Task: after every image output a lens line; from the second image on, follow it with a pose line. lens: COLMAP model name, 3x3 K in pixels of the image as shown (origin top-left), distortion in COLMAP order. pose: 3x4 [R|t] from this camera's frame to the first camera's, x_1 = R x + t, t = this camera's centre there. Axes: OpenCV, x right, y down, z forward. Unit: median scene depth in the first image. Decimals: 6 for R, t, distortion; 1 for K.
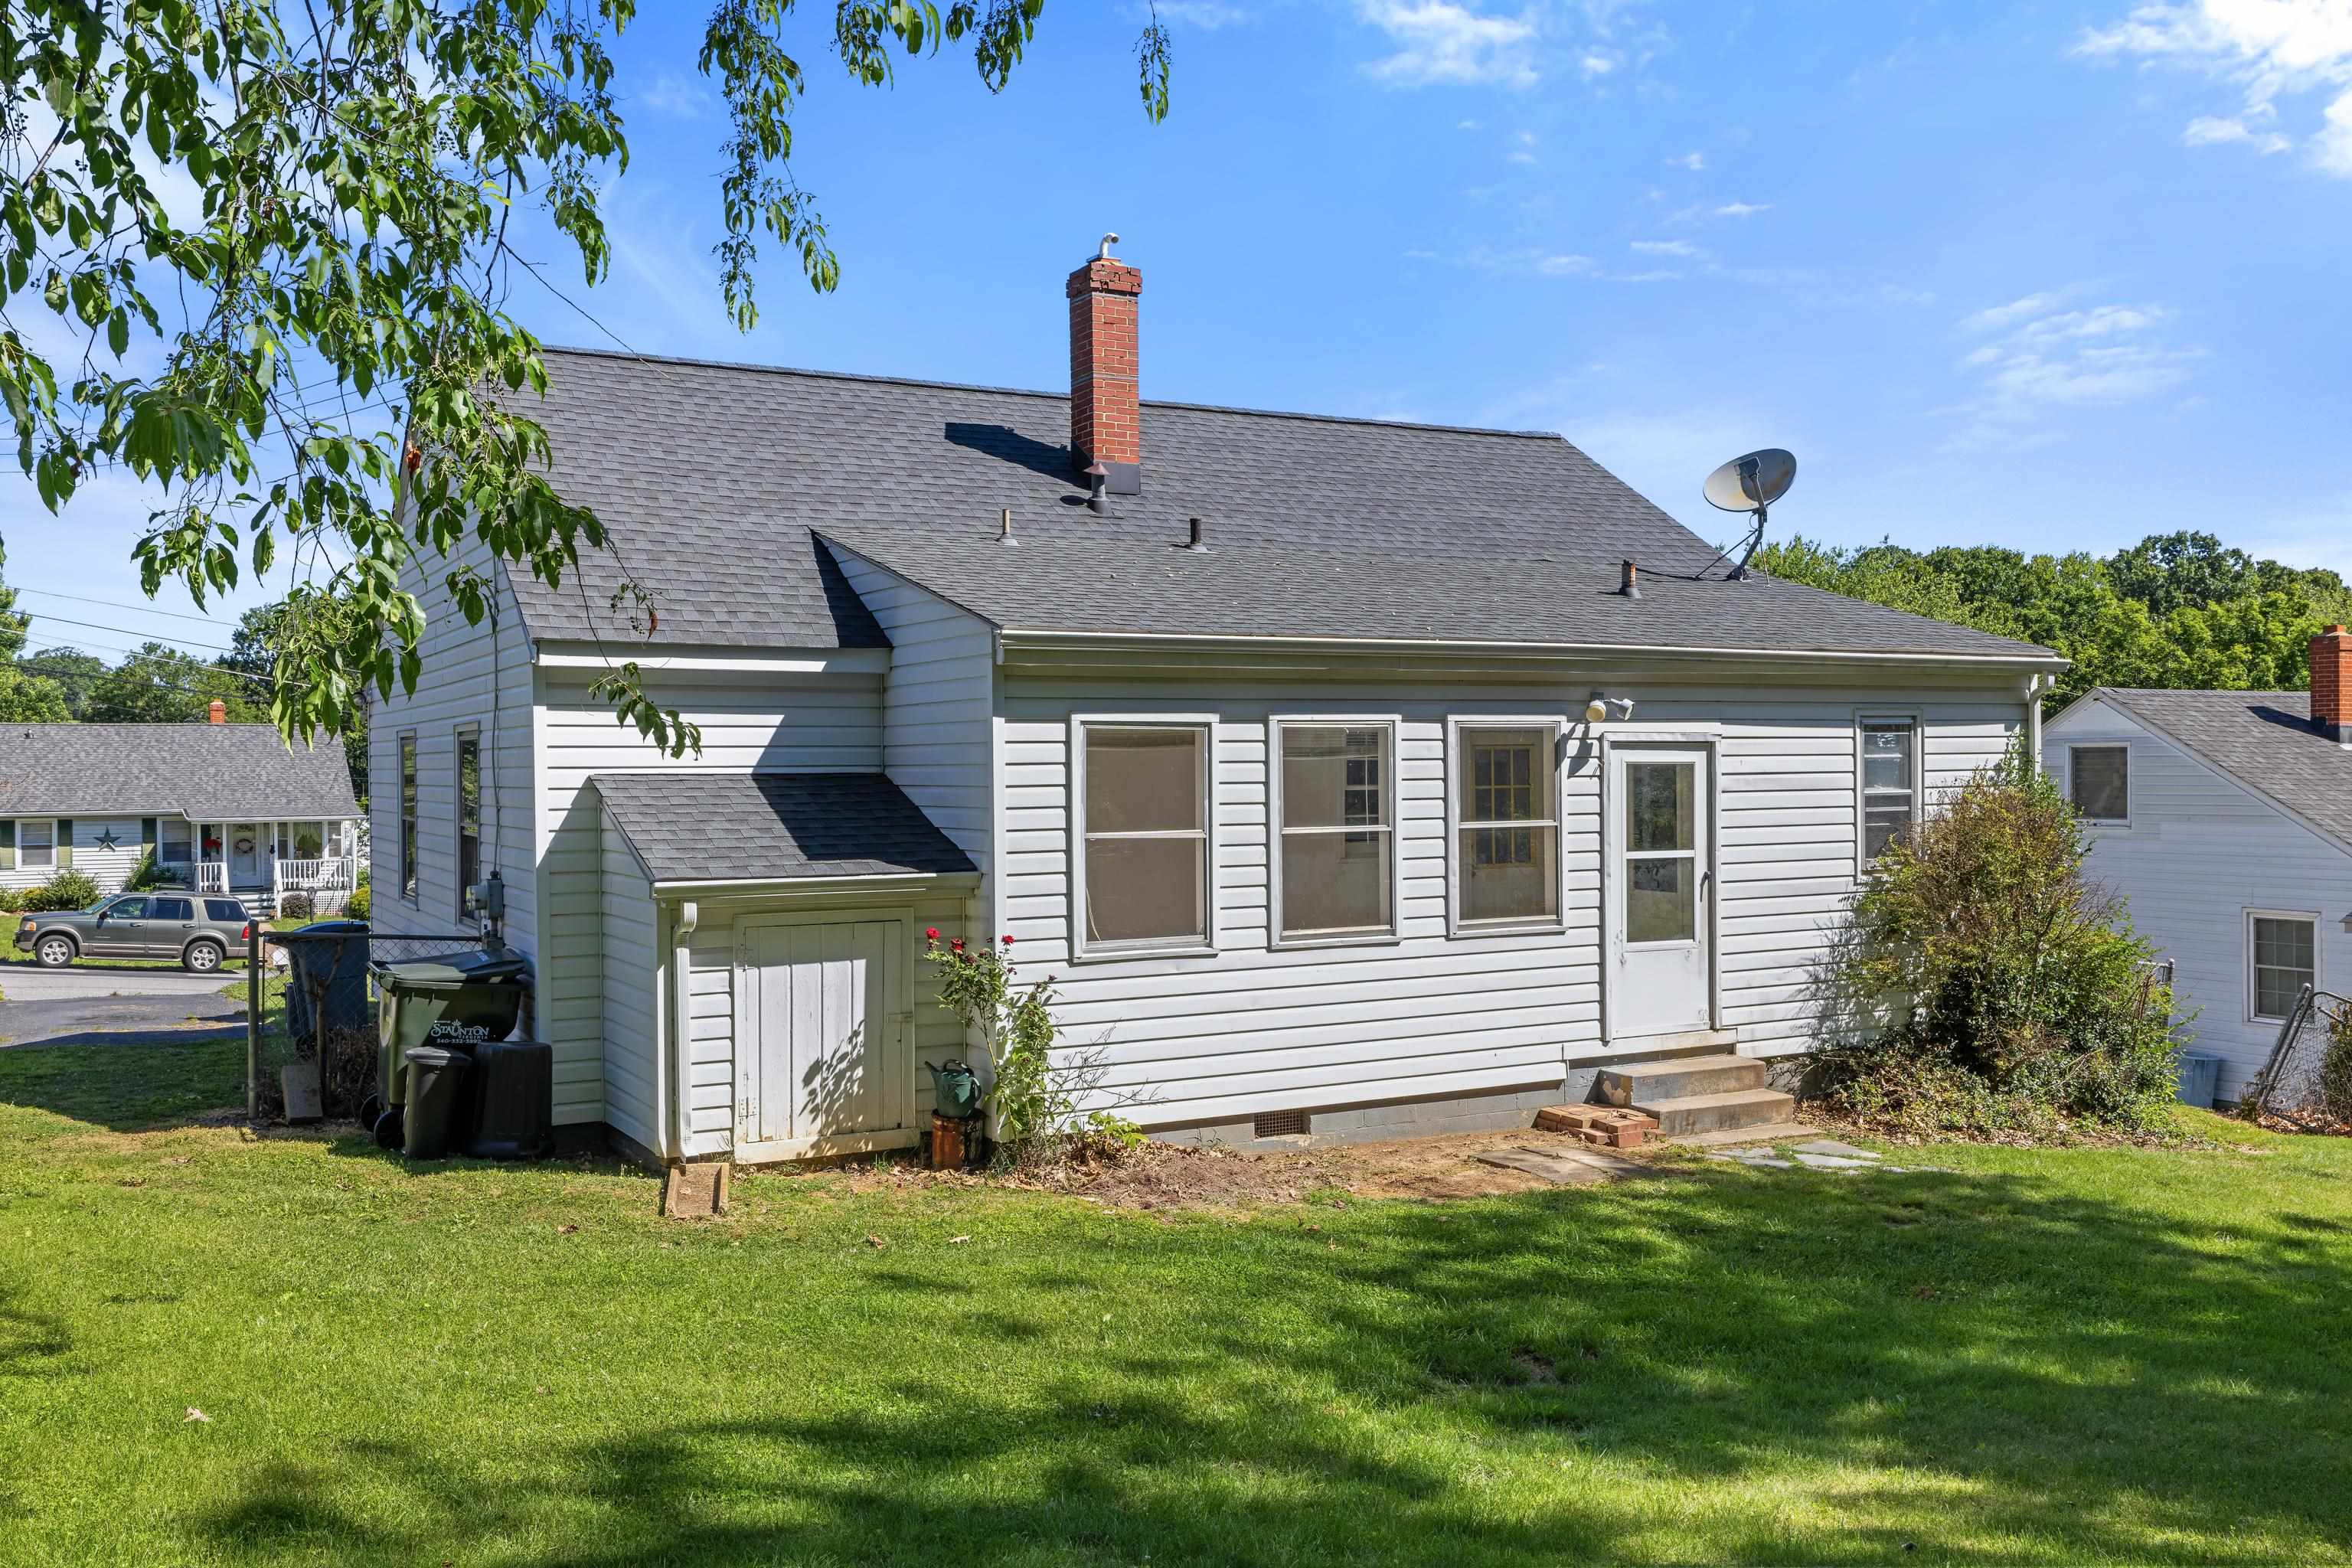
lens RADIAL K [[2006.8, 0, 1176.0], [0, 2006.8, 784.0], [0, 0, 1]] dist [-0.007240, -0.003316]
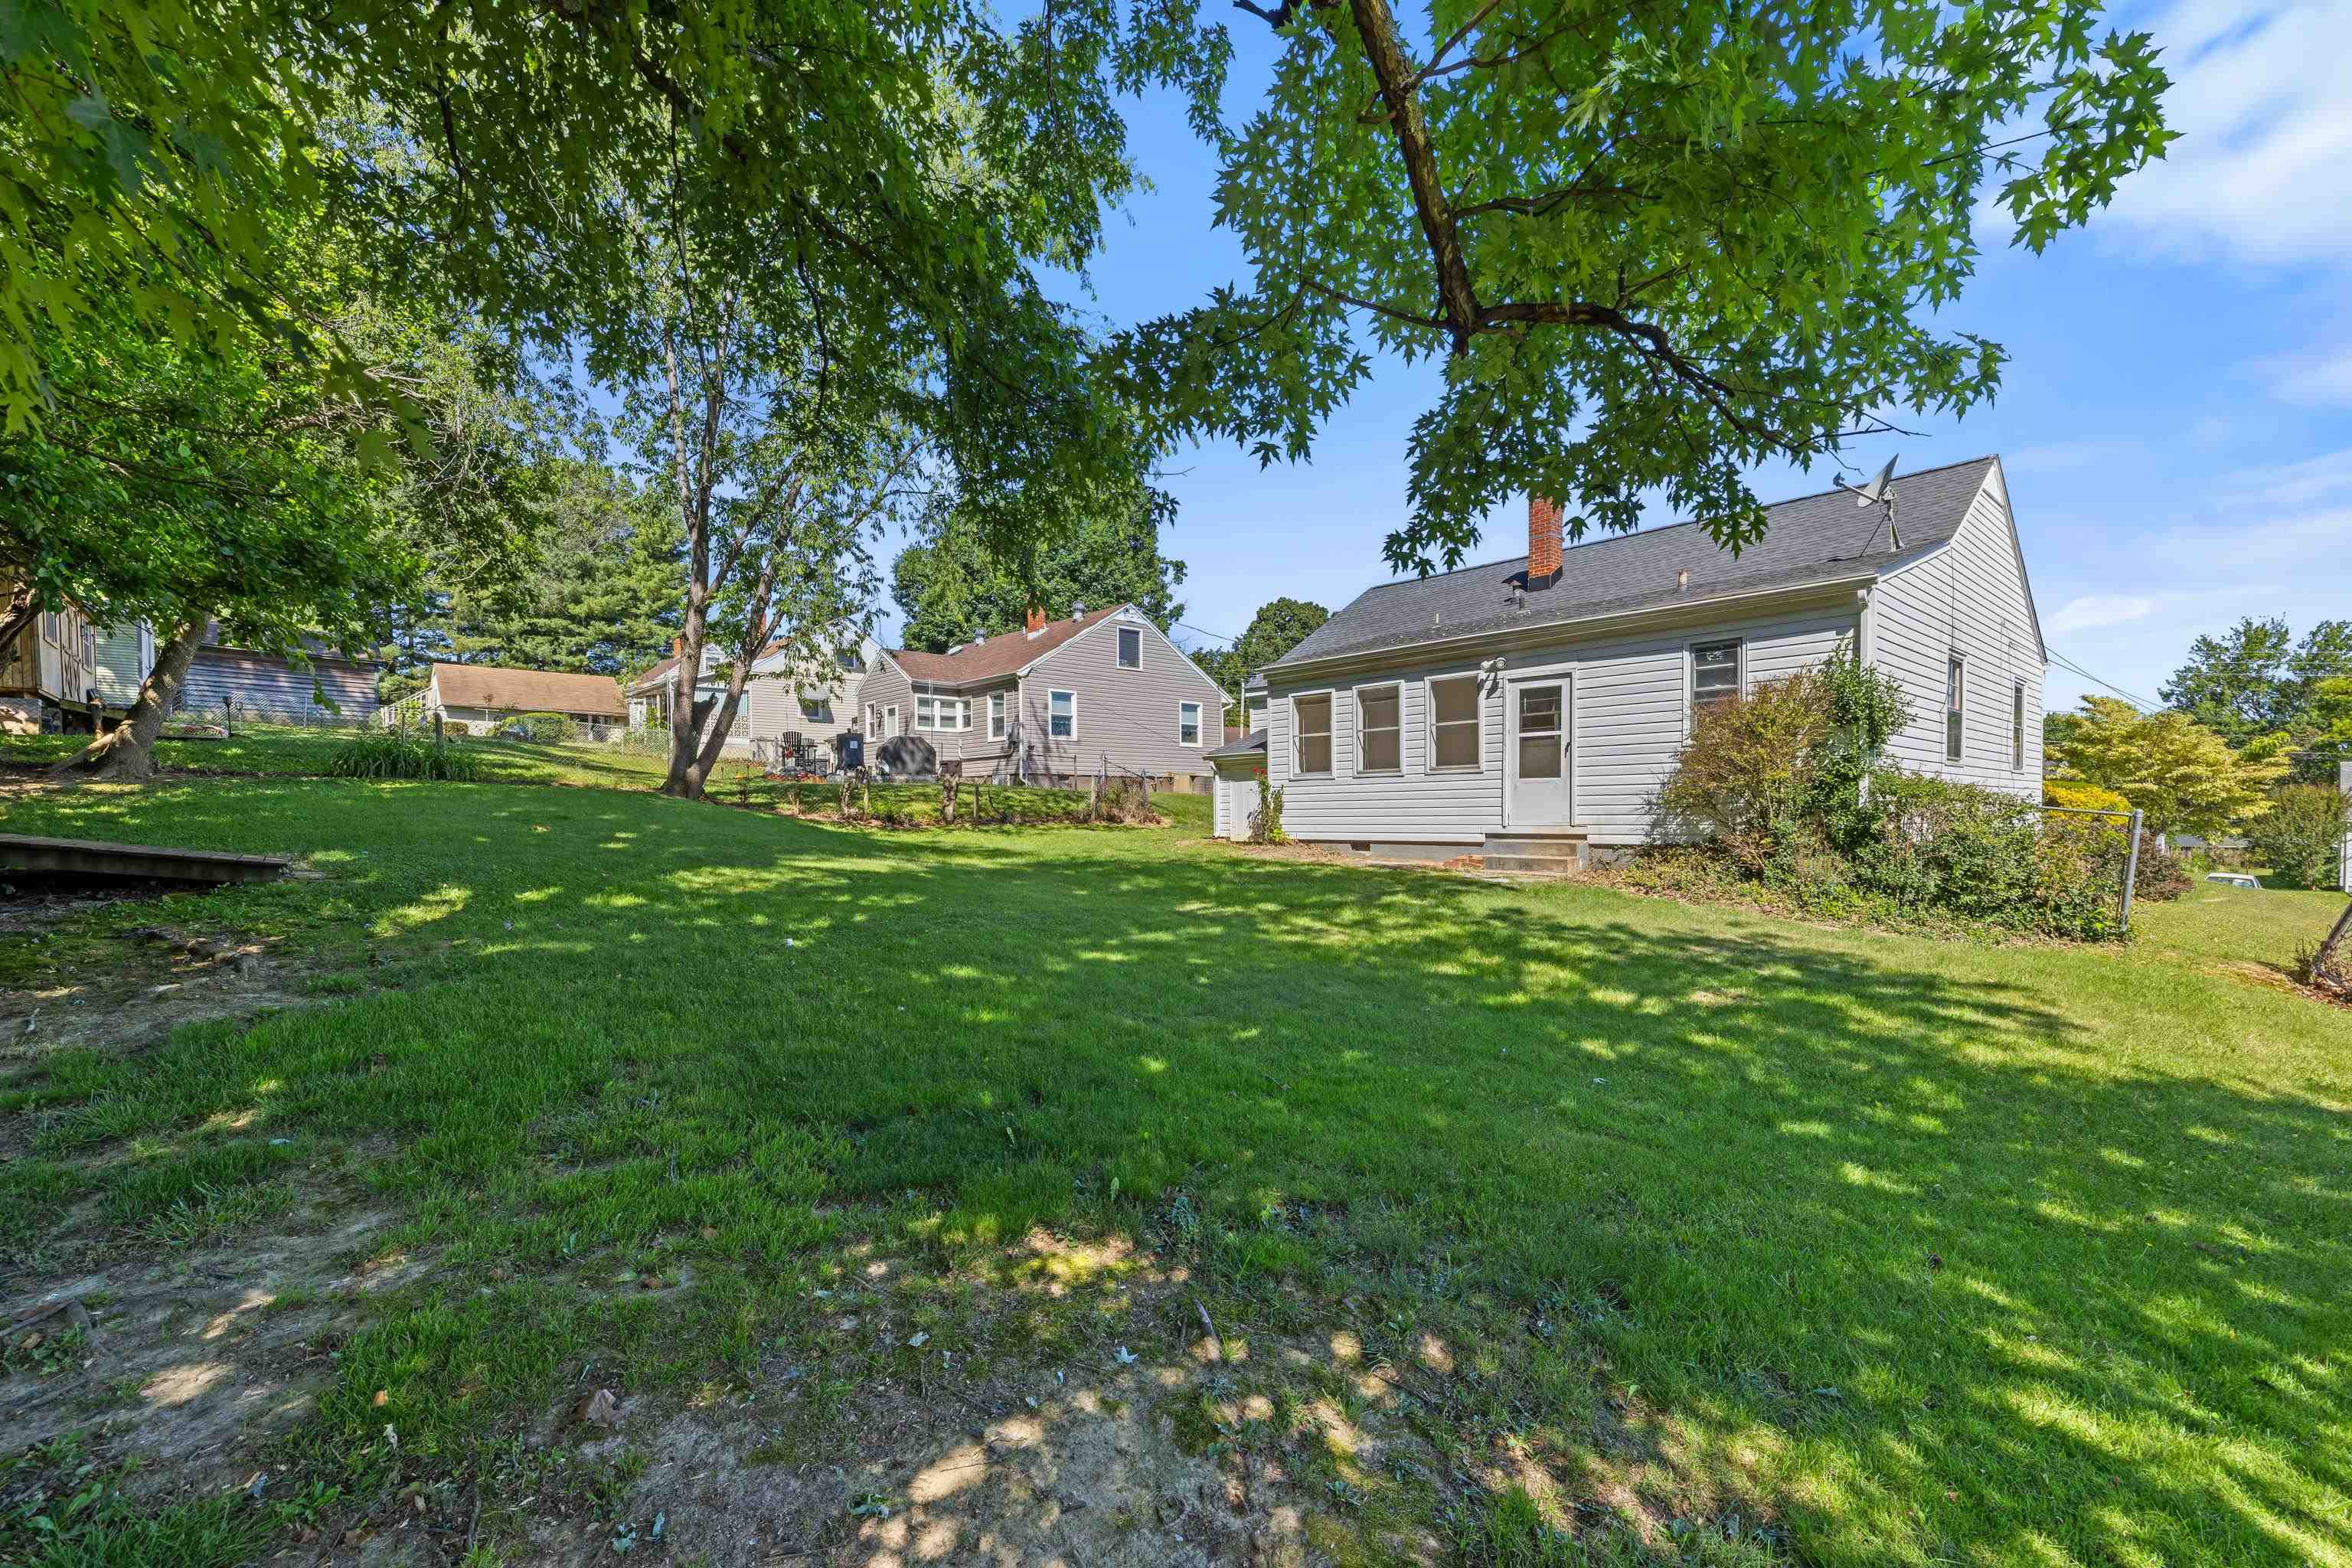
lens RADIAL K [[1012.6, 0, 1168.2], [0, 1012.6, 838.9], [0, 0, 1]] dist [-0.000343, -0.000115]
pose [[0.221058, 0.032129, -0.974731, 1.151401], [-0.004930, 0.999481, 0.031827, 0.110001], [0.975248, -0.002230, 0.221102, 0.434409]]
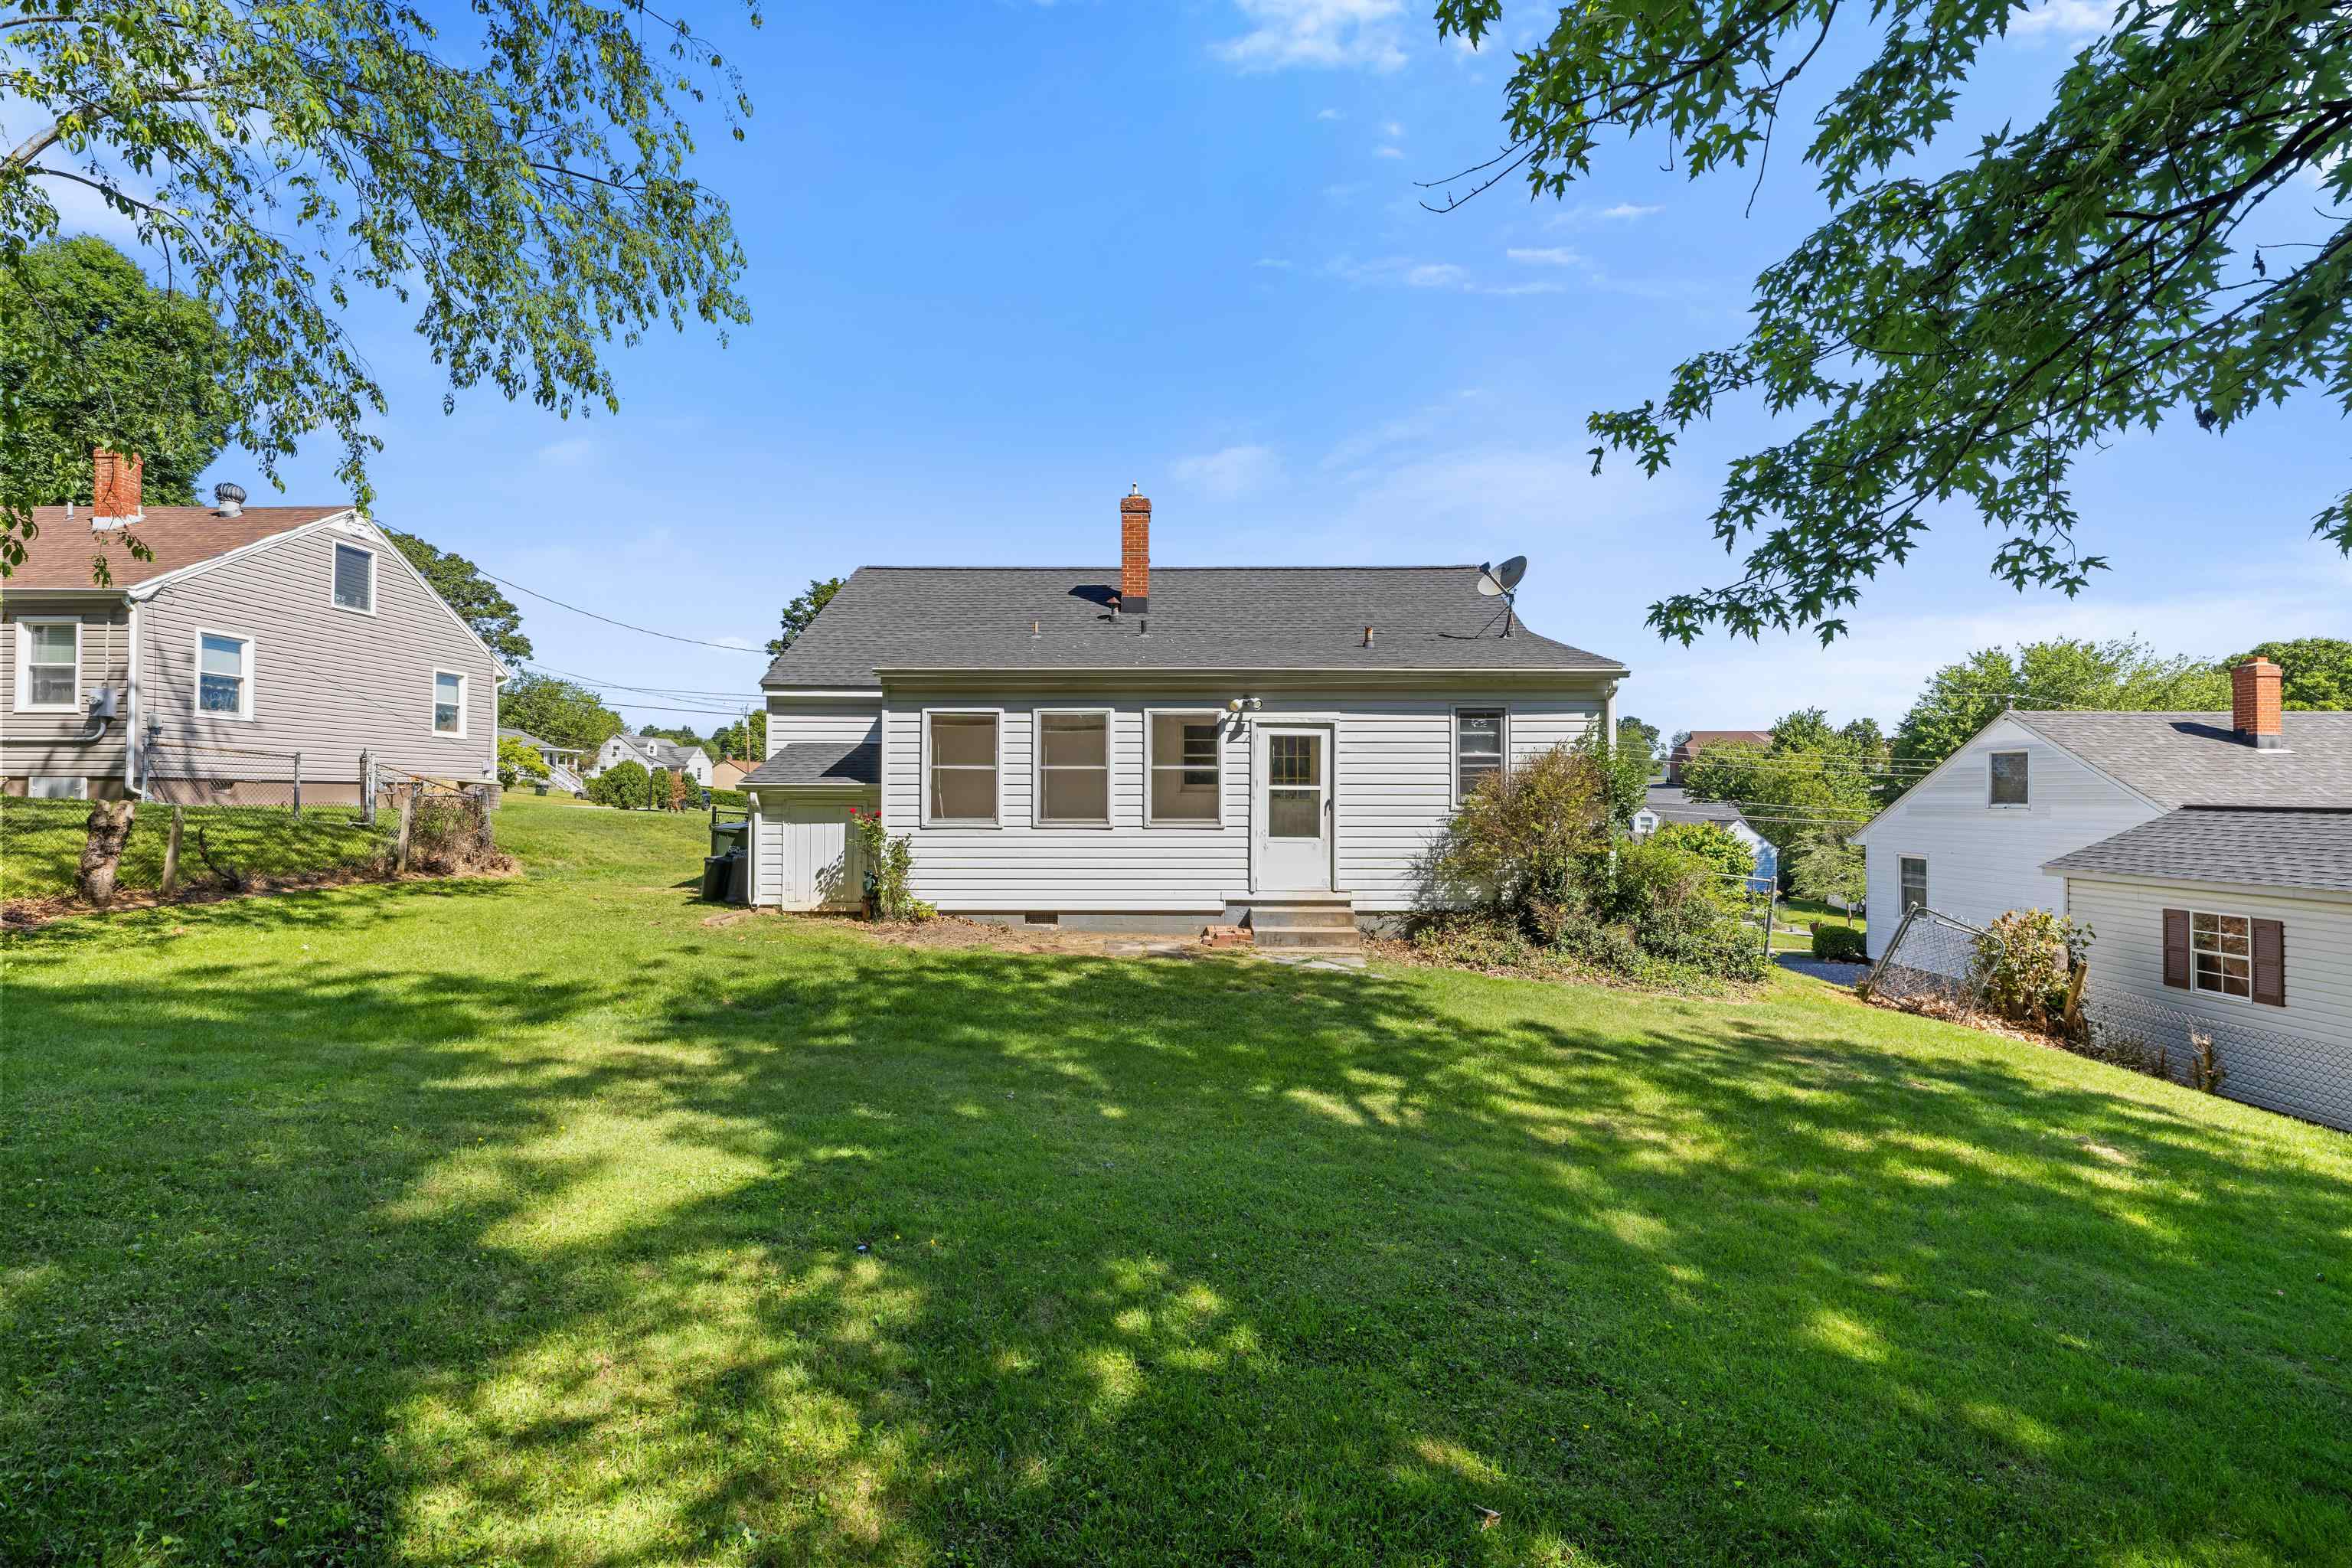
lens RADIAL K [[1006.5, 0, 1178.1], [0, 1006.5, 771.0], [0, 0, 1]] dist [0.001656, 0.000196]
pose [[0.871145, -0.001075, -0.491024, 0.594727], [-0.015730, 0.999423, -0.030095, 0.049450], [0.490774, 0.033941, 0.870626, 0.190009]]
